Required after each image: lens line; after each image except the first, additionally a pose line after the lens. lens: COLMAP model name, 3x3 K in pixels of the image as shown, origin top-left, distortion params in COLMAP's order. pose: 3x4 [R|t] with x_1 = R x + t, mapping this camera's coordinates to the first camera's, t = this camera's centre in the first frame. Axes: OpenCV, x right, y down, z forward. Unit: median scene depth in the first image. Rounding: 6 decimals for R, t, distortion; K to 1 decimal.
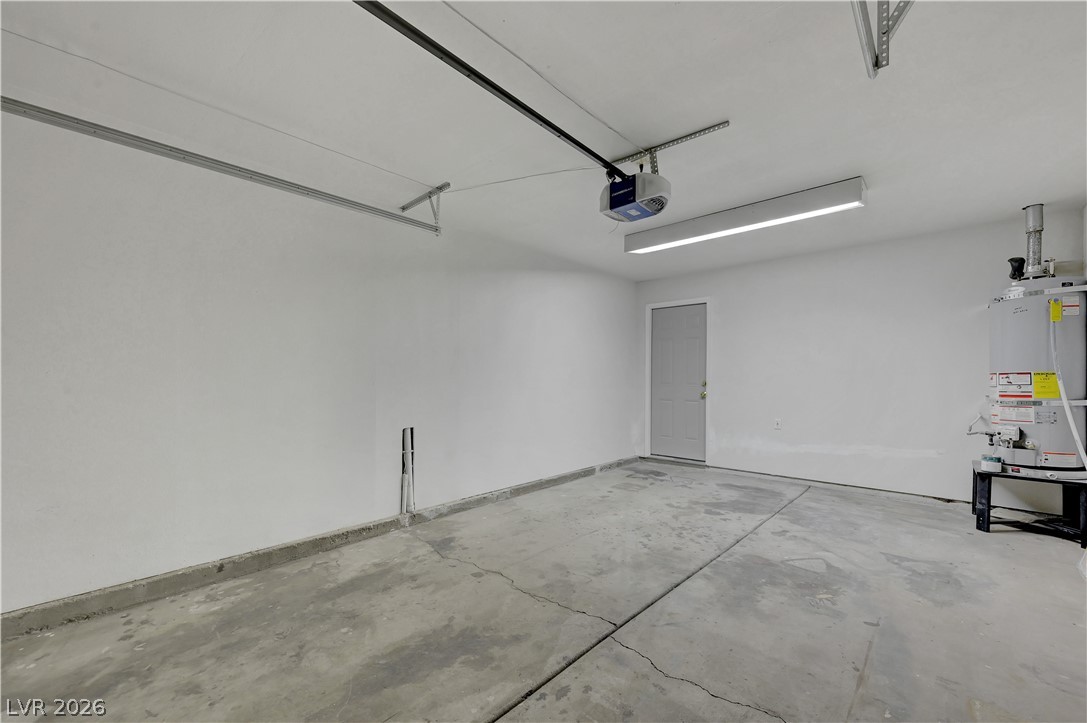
lens RADIAL K [[434.8, 0, 544.0], [0, 434.8, 369.8], [0, 0, 1]] dist [0.000592, -0.000286]
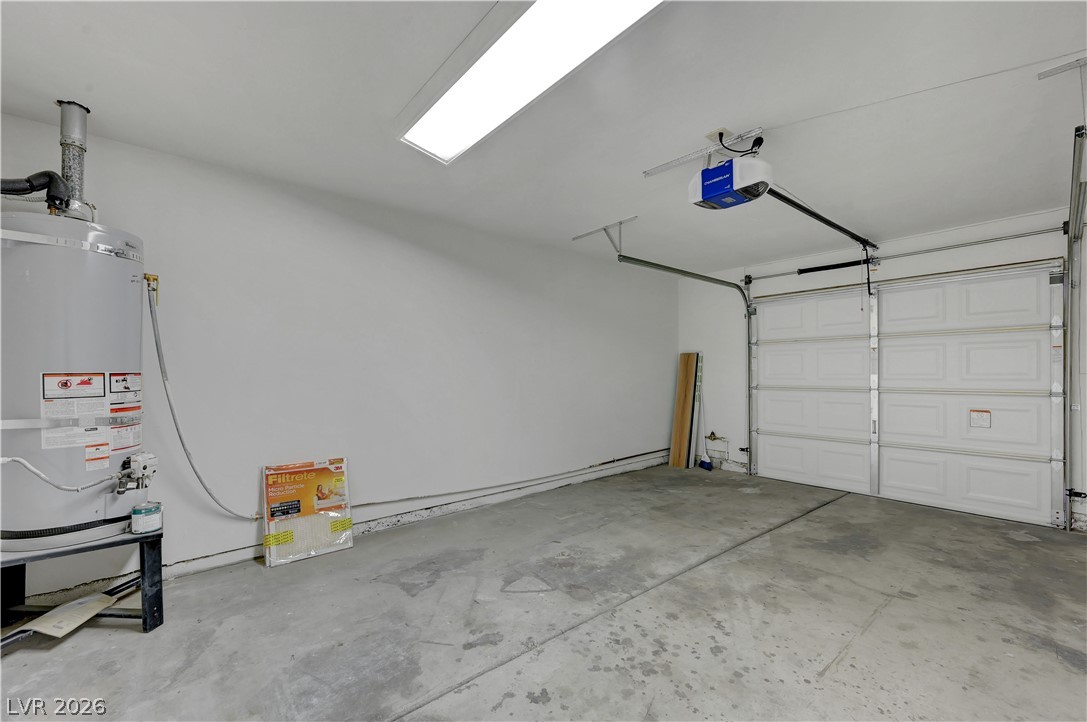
lens RADIAL K [[434.8, 0, 541.5], [0, 434.8, 370.0], [0, 0, 1]] dist [0.000592, -0.000286]
pose [[-0.992313, 0.003681, 0.123701, 0.443079], [0.000274, 0.999620, -0.027552, 0.023465], [-0.123756, -0.027306, -0.991937, 1.800549]]
